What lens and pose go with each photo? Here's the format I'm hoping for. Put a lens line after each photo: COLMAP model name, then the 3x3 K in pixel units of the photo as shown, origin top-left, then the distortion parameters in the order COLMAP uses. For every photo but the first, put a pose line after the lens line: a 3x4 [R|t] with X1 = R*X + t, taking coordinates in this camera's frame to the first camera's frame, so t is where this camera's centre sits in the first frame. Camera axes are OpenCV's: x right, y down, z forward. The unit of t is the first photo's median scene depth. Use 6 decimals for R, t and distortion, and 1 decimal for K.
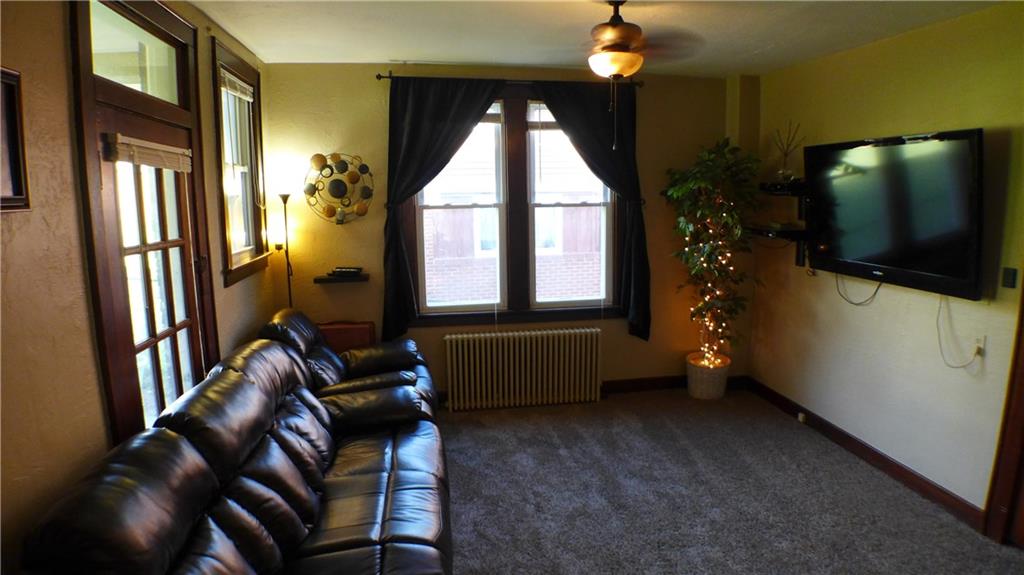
lens RADIAL K [[584.0, 0, 511.4], [0, 584.0, 291.2], [0, 0, 1]] dist [-0.069640, 0.001903]
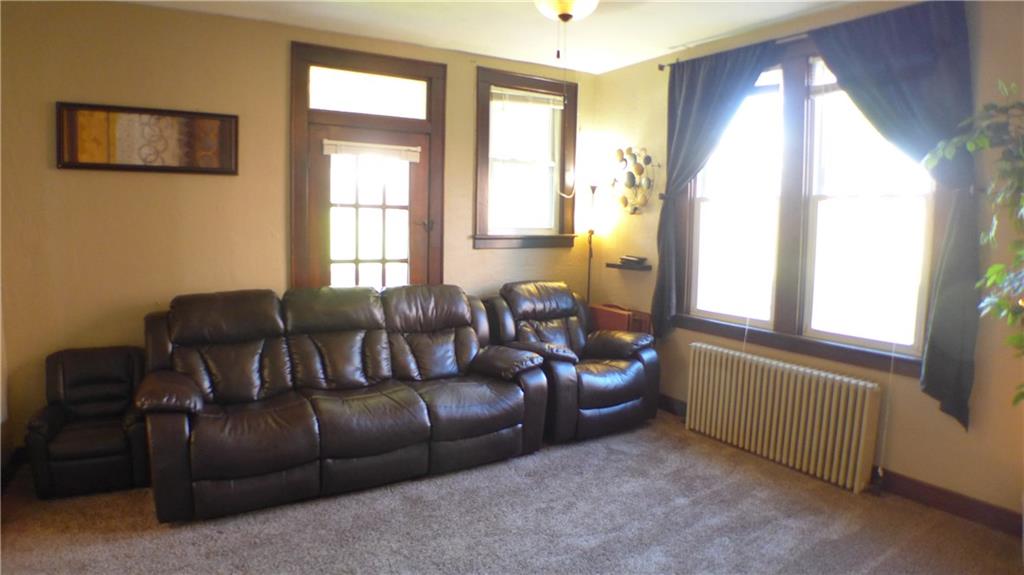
lens RADIAL K [[584.0, 0, 511.7], [0, 584.0, 279.4], [0, 0, 1]] dist [-0.069640, 0.001903]
pose [[0.398835, 0.117937, -0.909407, 0.602731], [-0.168912, 0.984175, 0.053555, -0.018904], [0.901332, 0.132250, 0.412444, 0.392517]]
